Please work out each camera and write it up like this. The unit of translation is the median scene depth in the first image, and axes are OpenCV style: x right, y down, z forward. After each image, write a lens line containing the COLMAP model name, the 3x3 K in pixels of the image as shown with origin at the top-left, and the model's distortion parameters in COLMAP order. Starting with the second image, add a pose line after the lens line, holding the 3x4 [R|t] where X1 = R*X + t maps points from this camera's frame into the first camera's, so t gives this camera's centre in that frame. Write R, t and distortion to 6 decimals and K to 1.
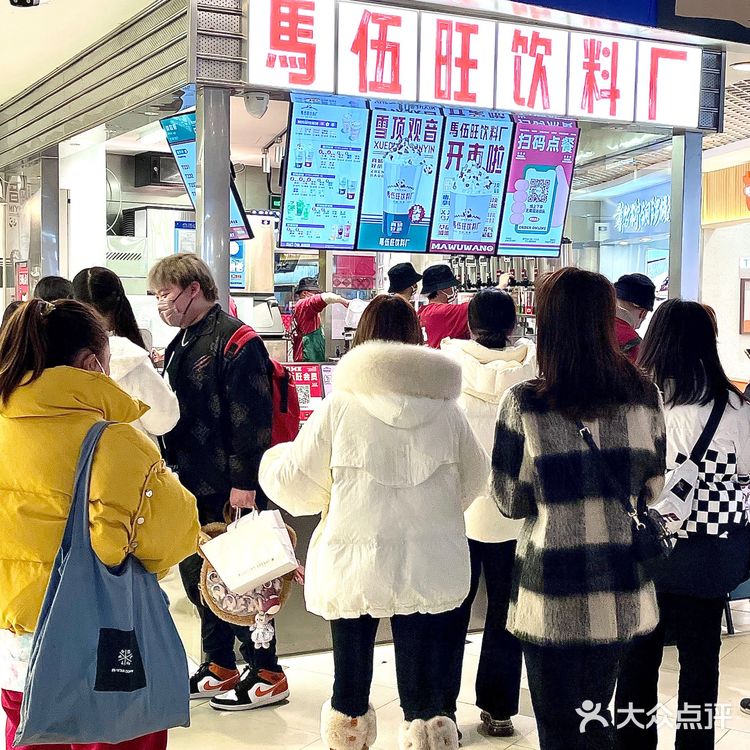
lens RADIAL K [[1233.7, 0, 375.0], [0, 1233.7, 375.0], [0, 0, 1]] dist [0.007618, -0.005452]
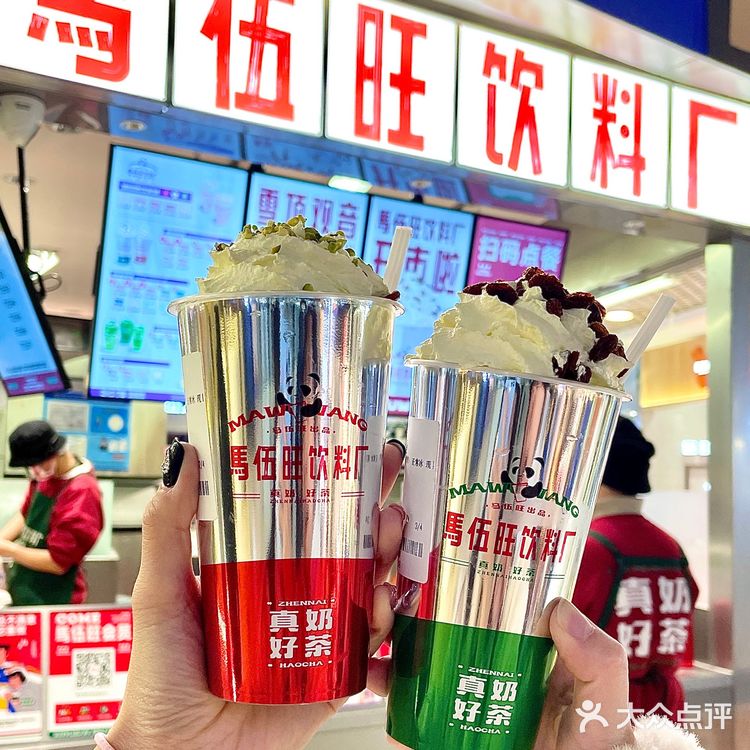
lens RADIAL K [[1115.2, 0, 375.0], [0, 1115.2, 375.0], [0, 0, 1]] dist [0.129855, 0.018840]
pose [[0.997744, 0.013306, 0.065798, 0.024351], [-0.002708, 0.987338, -0.158607, -0.030434], [-0.067075, 0.158071, 0.985147, 0.479053]]
